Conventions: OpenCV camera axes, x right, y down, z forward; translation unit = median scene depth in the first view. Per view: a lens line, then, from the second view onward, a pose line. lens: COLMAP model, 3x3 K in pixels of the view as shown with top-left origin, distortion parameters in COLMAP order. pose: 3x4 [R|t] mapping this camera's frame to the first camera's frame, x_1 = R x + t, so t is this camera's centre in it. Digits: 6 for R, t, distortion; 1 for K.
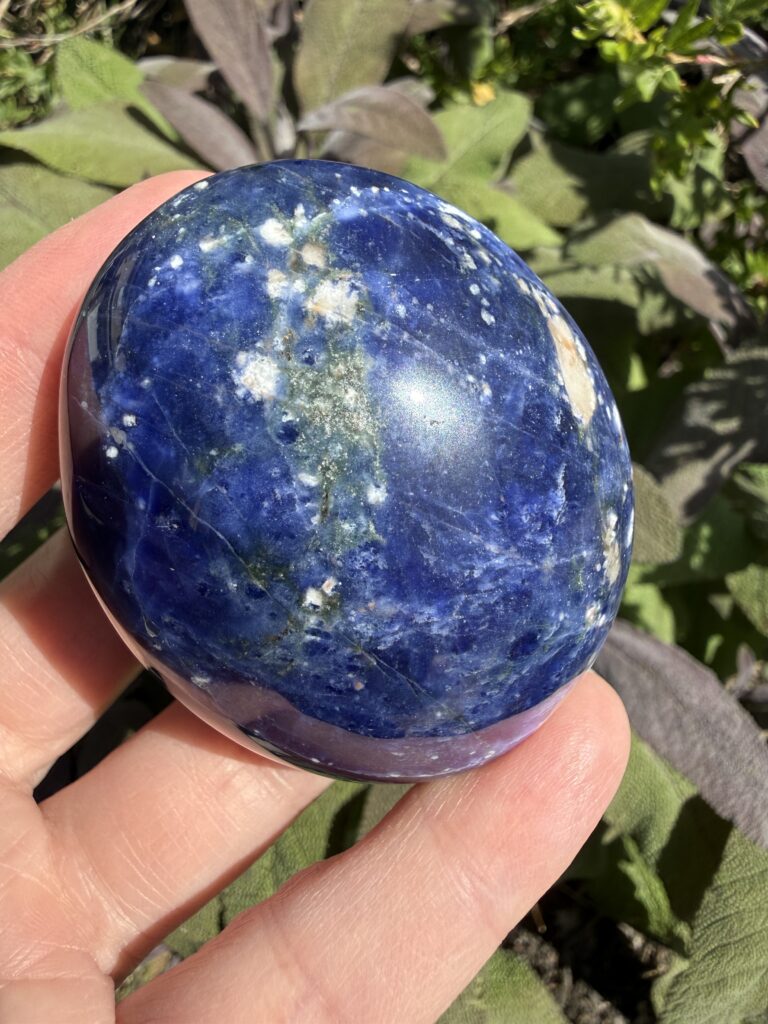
lens RADIAL K [[718.0, 0, 384.0], [0, 718.0, 512.0], [0, 0, 1]] dist [0.001772, -0.006234]
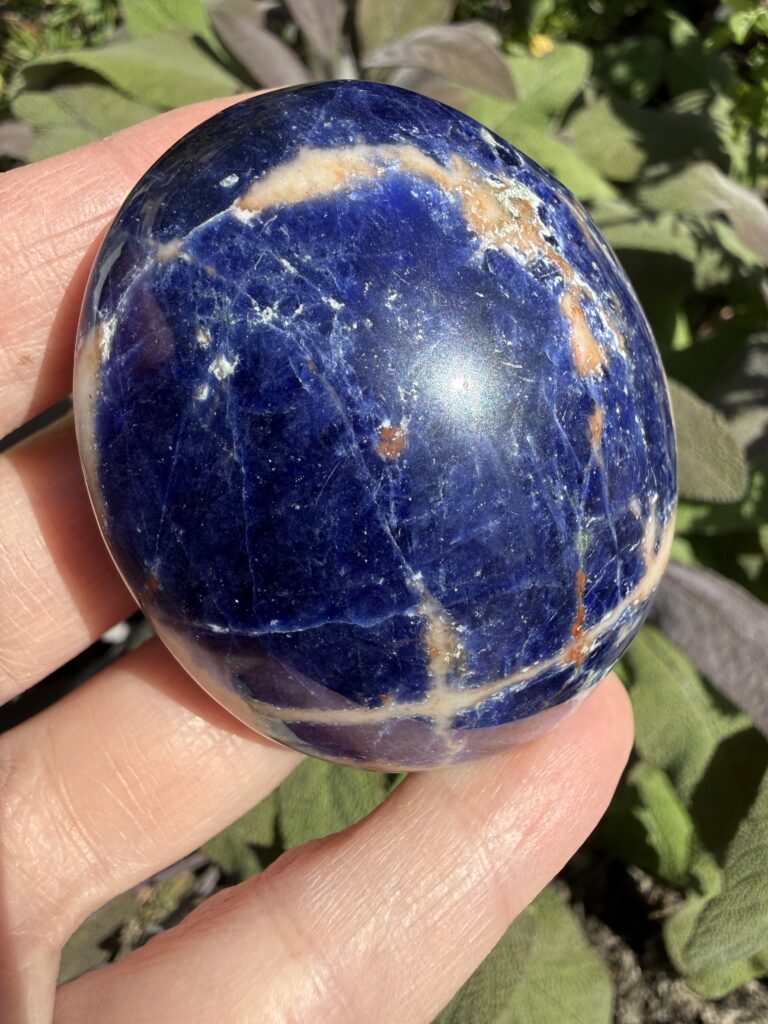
lens RADIAL K [[712.7, 0, 359.2], [0, 712.7, 513.8], [0, 0, 1]] dist [-0.000895, -0.001060]
pose [[0.998539, 0.053956, -0.002826, -0.091285], [-0.053841, 0.998056, 0.031381, 0.059356], [0.004514, -0.031183, 0.999503, -0.012466]]
